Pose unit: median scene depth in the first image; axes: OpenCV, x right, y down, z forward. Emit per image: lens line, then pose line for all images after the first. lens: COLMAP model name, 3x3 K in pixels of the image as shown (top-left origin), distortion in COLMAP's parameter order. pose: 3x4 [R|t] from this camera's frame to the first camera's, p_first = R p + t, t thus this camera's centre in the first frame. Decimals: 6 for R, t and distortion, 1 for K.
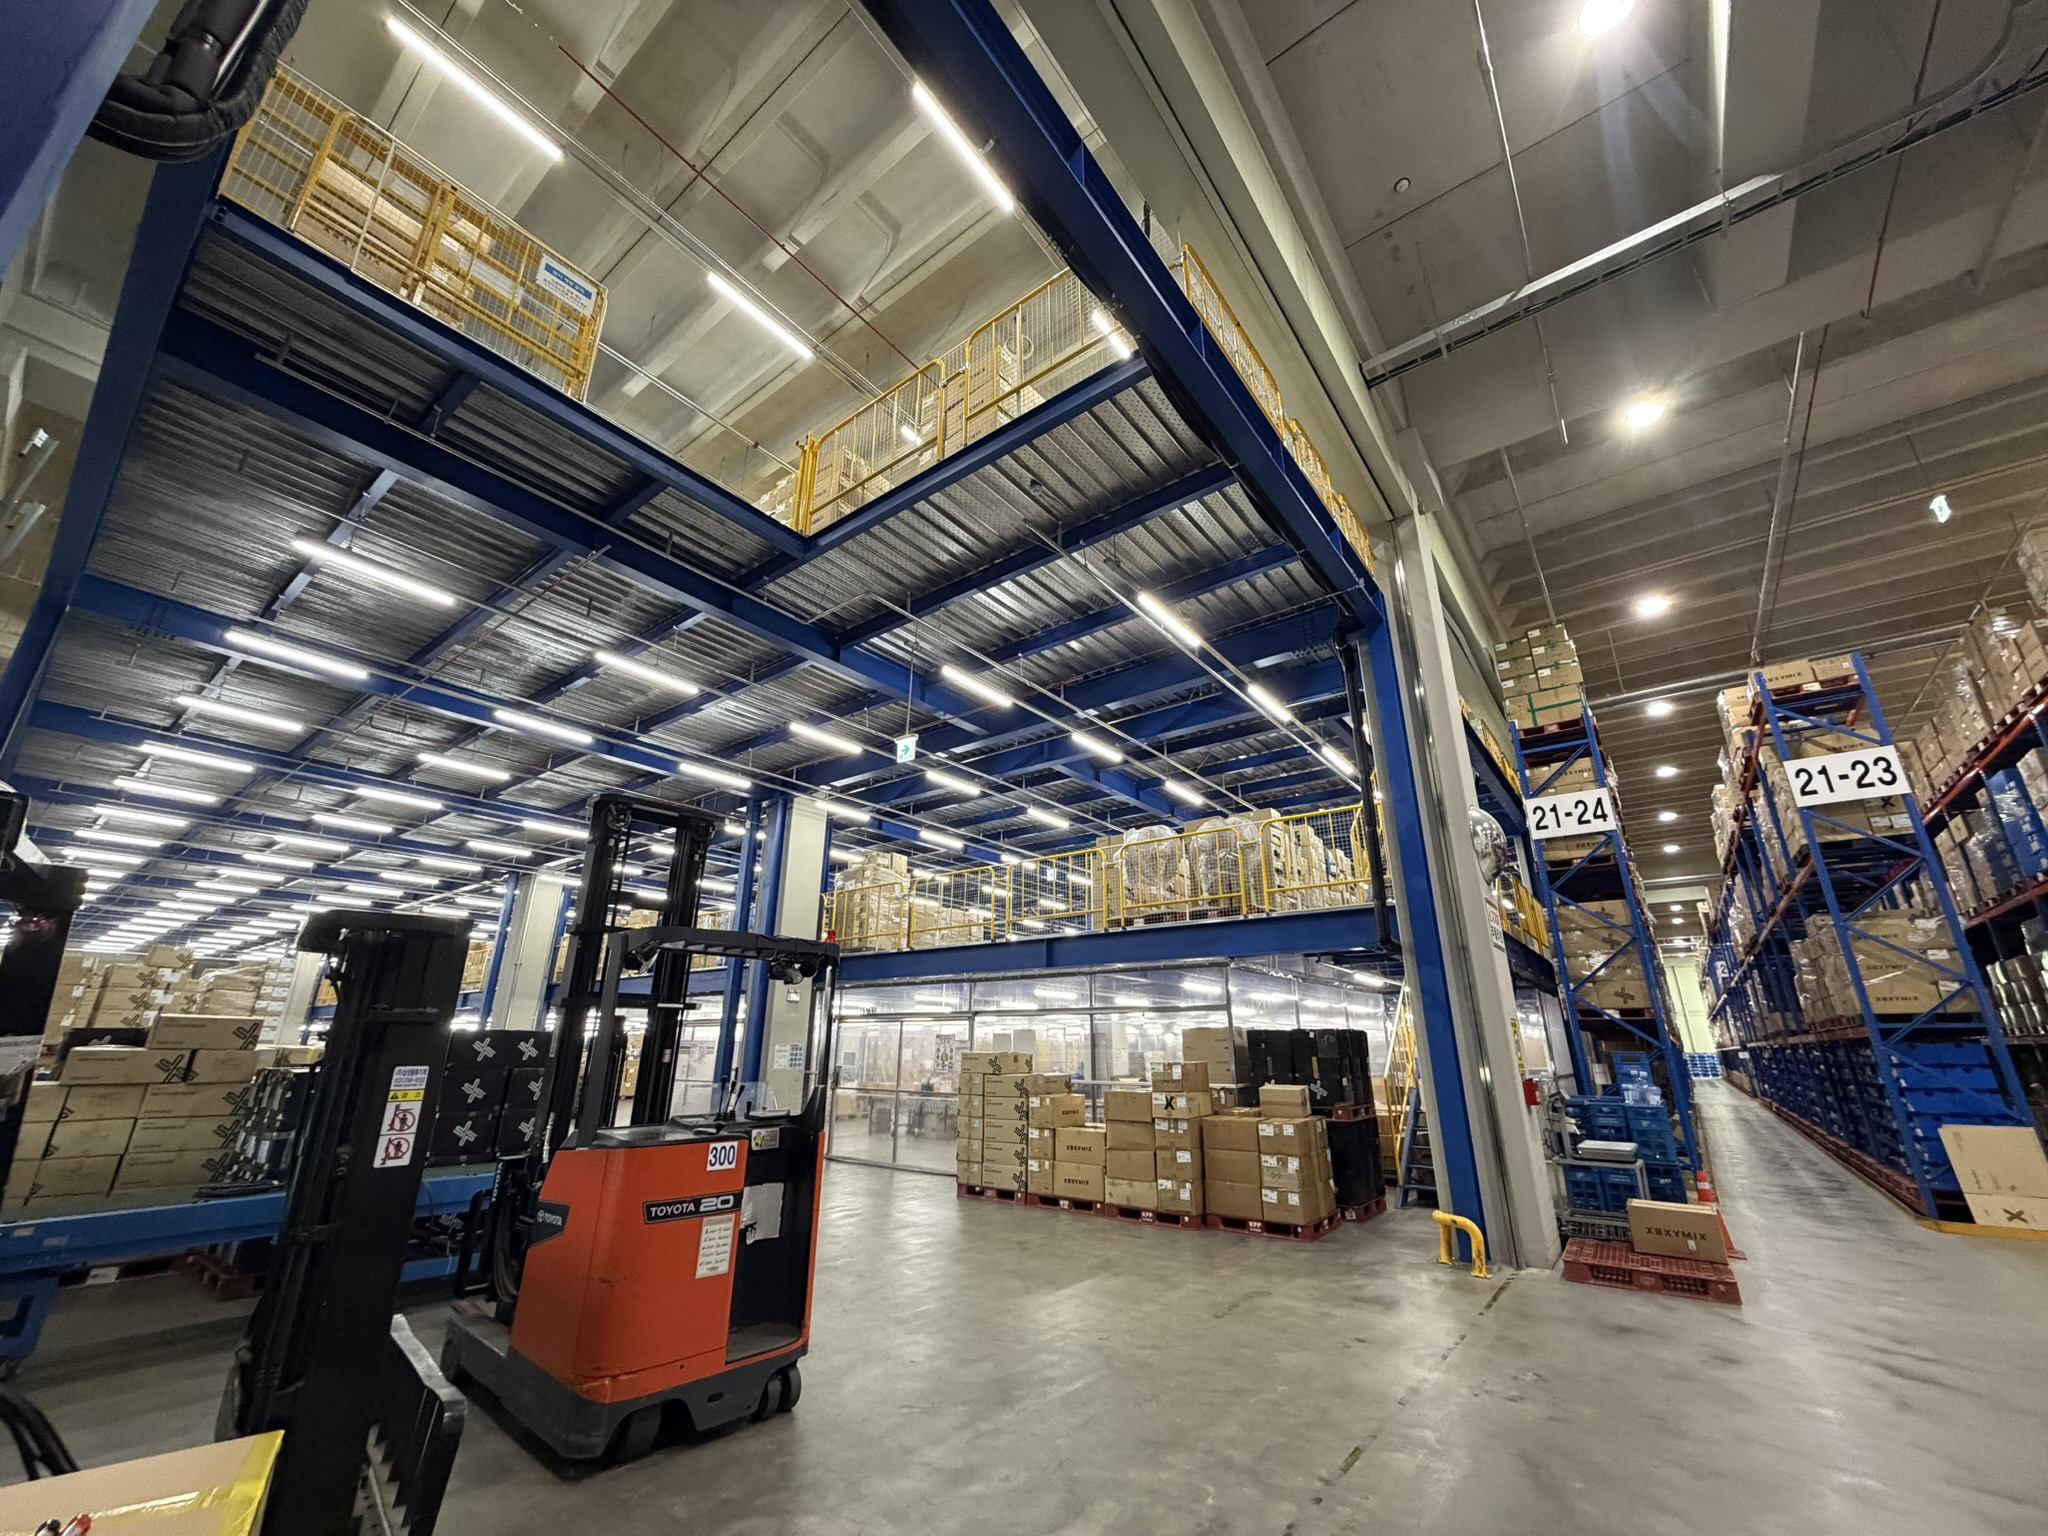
lens RADIAL K [[818.1, 0, 1020.7], [0, 818.1, 768.6], [0, 0, 1]] dist [0.000025, 0.000046]
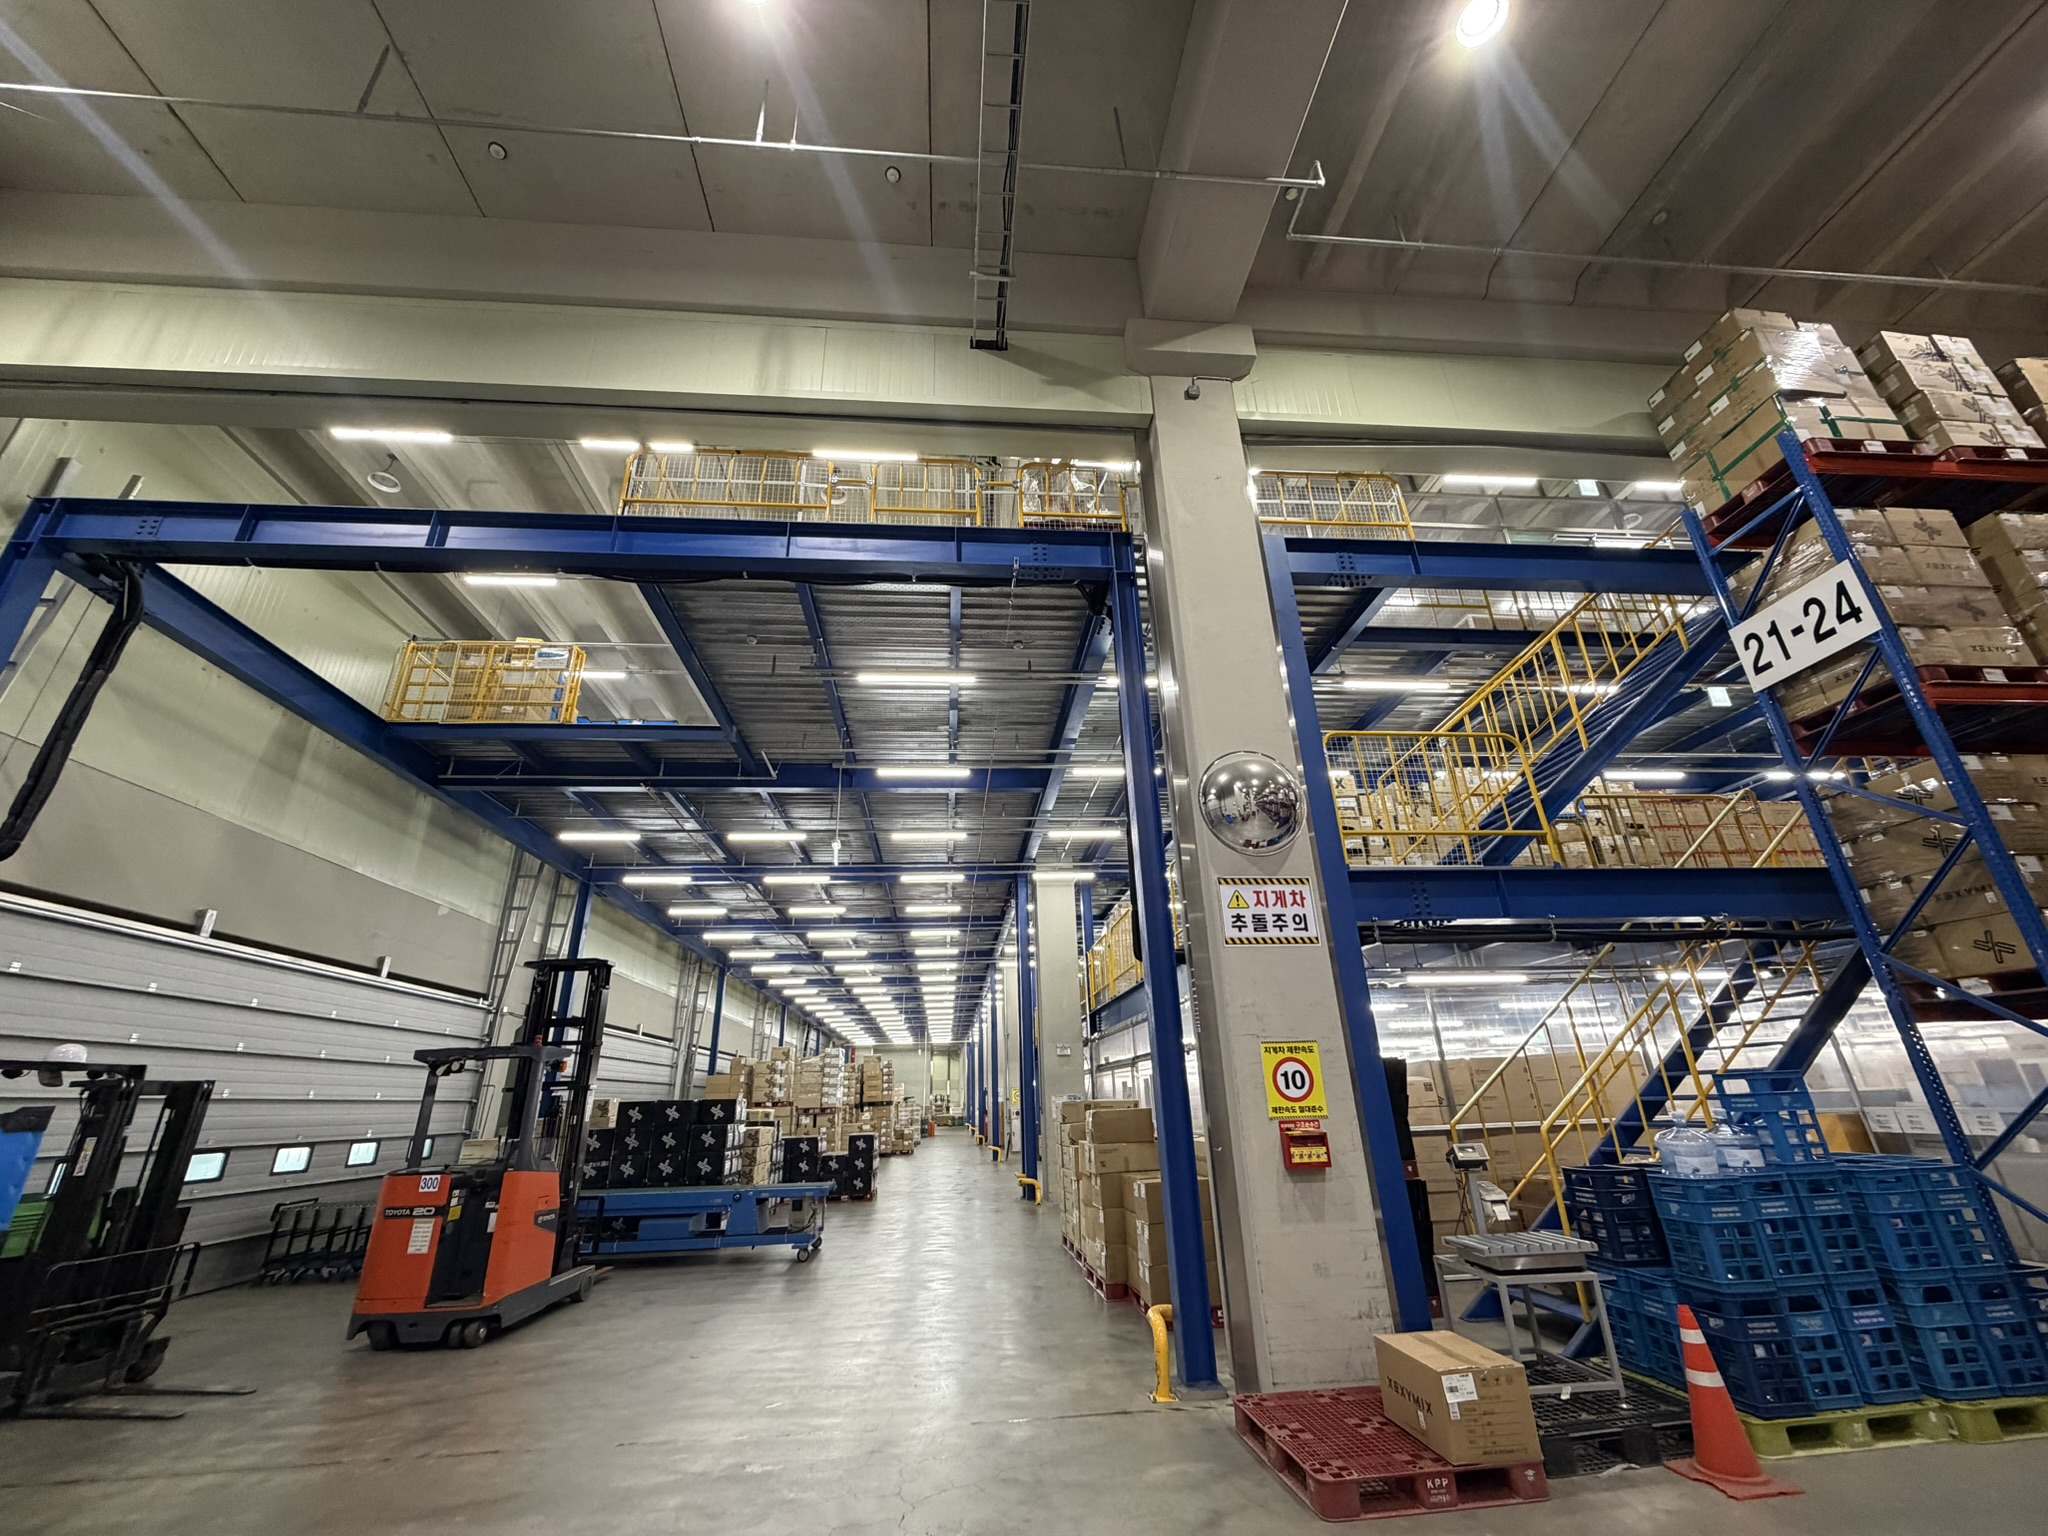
lens RADIAL K [[818.1, 0, 1018.0], [0, 818.1, 761.1], [0, 0, 1]] dist [0.000025, 0.000046]
pose [[0.674111, -0.307403, -0.671623, 0.673980], [0.272458, 0.948648, -0.160731, 0.086794], [0.686542, -0.074638, 0.723249, 0.238175]]
